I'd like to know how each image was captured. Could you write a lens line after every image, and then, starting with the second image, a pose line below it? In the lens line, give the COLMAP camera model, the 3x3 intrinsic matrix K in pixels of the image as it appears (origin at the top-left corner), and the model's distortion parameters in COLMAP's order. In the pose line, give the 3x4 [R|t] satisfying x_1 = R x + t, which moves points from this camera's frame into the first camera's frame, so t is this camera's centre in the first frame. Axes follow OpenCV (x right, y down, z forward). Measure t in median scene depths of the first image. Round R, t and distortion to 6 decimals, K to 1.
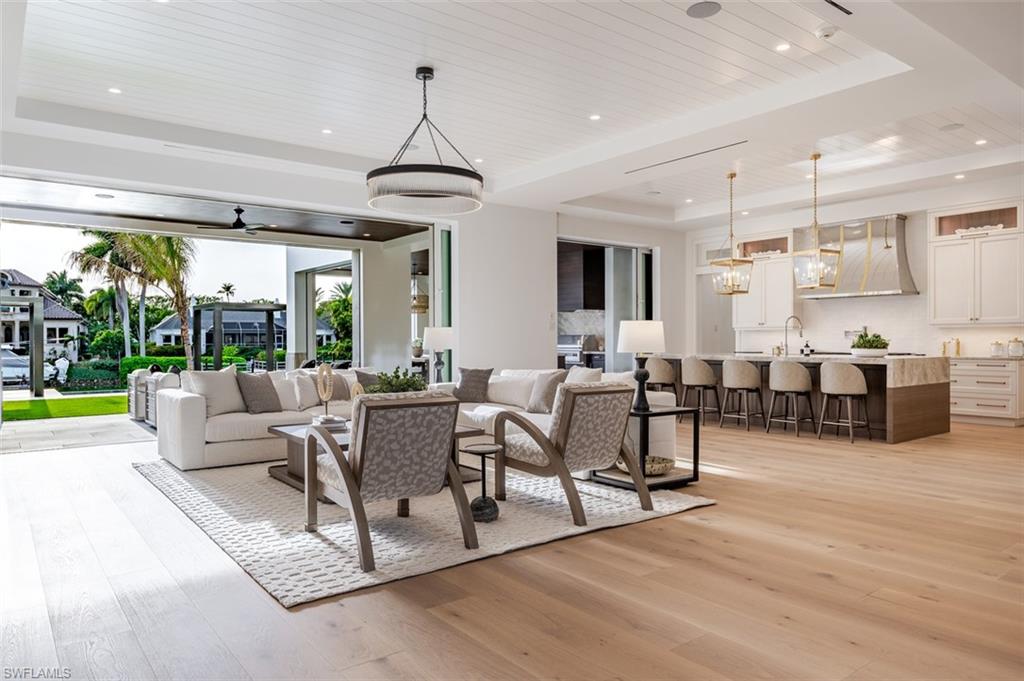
lens RADIAL K [[678.8, 0, 512.1], [0, 678.8, 340.4], [0, 0, 1]] dist [0.002158, 0.001573]
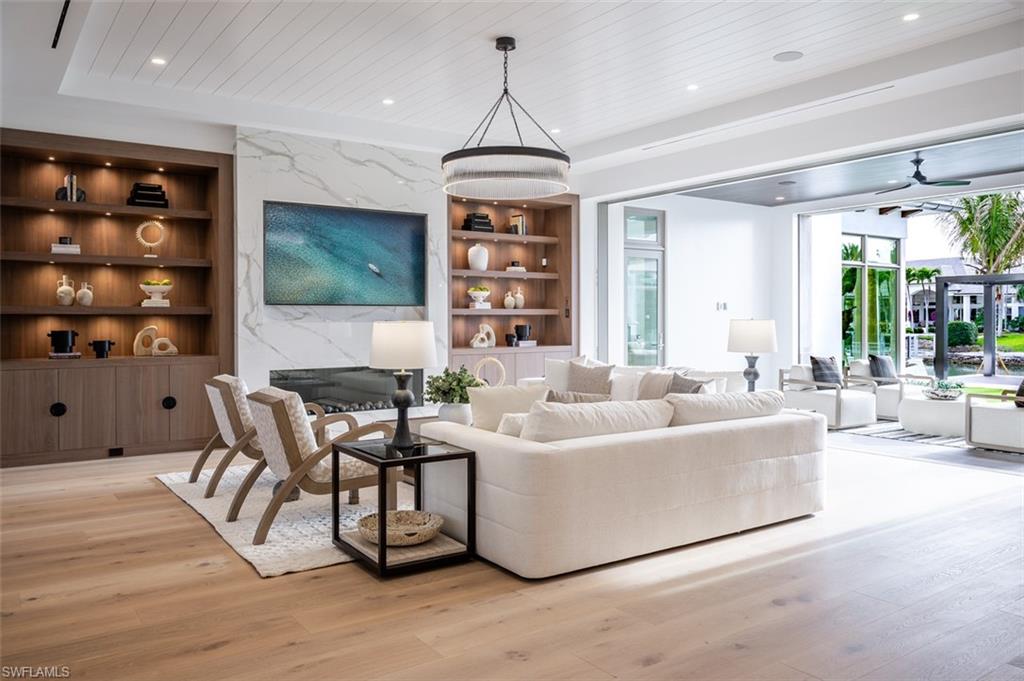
lens RADIAL K [[770.2, 0, 512.0], [0, 770.2, 340.0], [0, 0, 1]] dist [-0.012172, -0.007398]
pose [[-0.052291, 0.022880, -0.998370, 0.555632], [0.010063, 0.999699, 0.022384, -0.015142], [0.998581, -0.008876, -0.052505, 0.660707]]
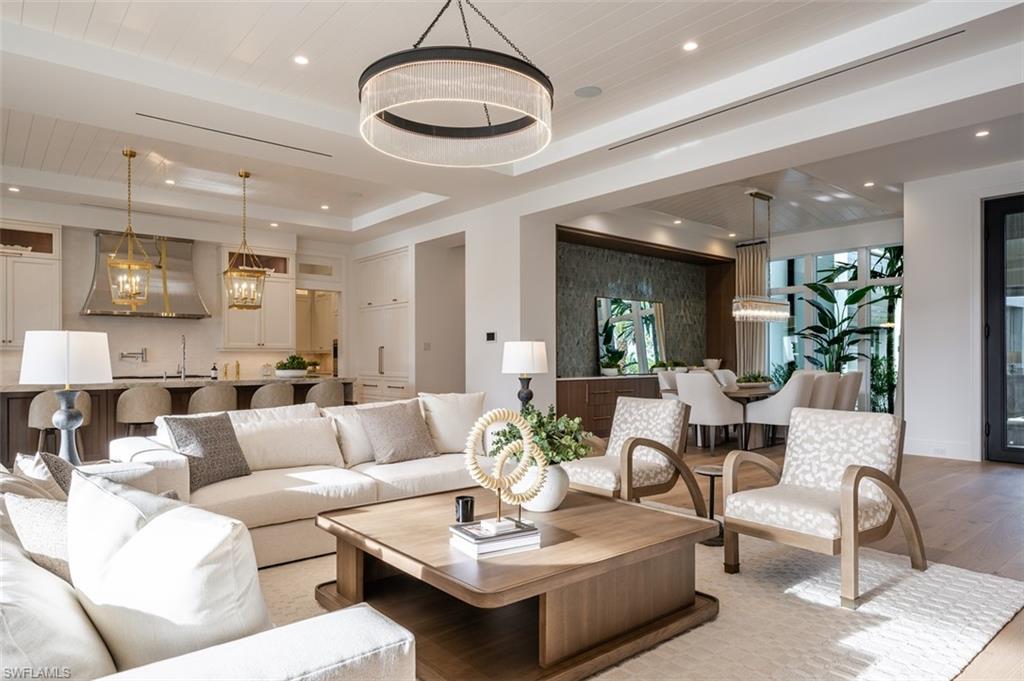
lens RADIAL K [[623.5, 0, 508.9], [0, 623.5, 351.5], [0, 0, 1]] dist [0.005705, 0.000545]
pose [[-0.047105, 0.015220, 0.998774, -0.427914], [0.005831, 0.999871, -0.014962, -0.000200], [-0.998873, 0.005119, -0.047187, 0.612154]]
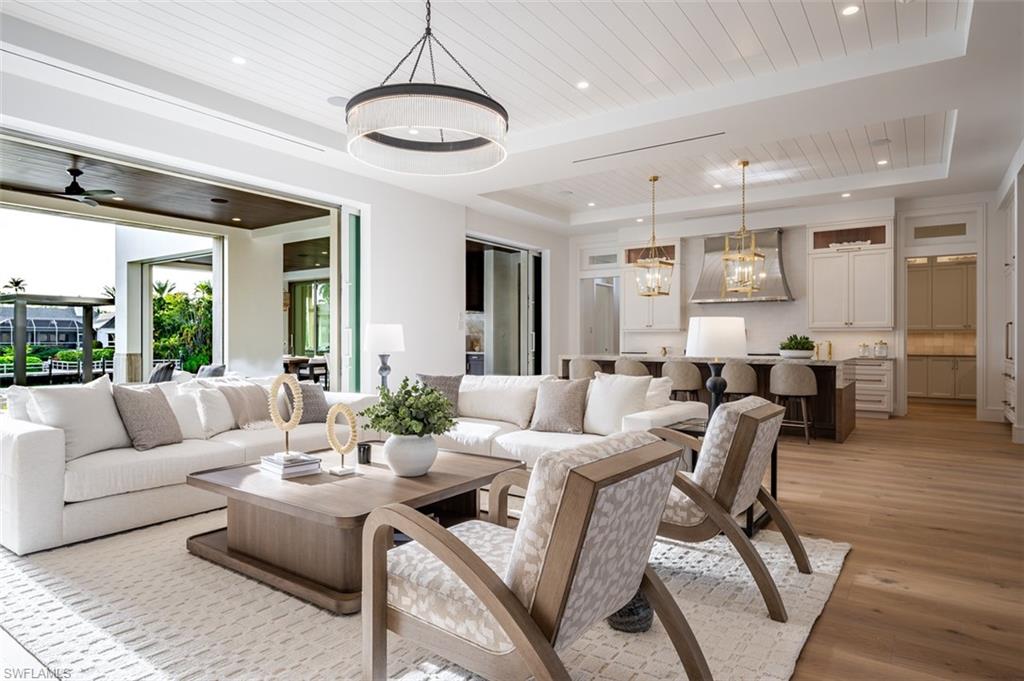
lens RADIAL K [[591.4, 0, 513.4], [0, 591.4, 337.1], [0, 0, 1]] dist [-0.001638, 0.003545]
pose [[0.953767, 0.006375, 0.300479, -0.142526], [-0.004513, 0.999966, -0.006889, 0.000338], [-0.300512, 0.005214, 0.953764, 0.230471]]
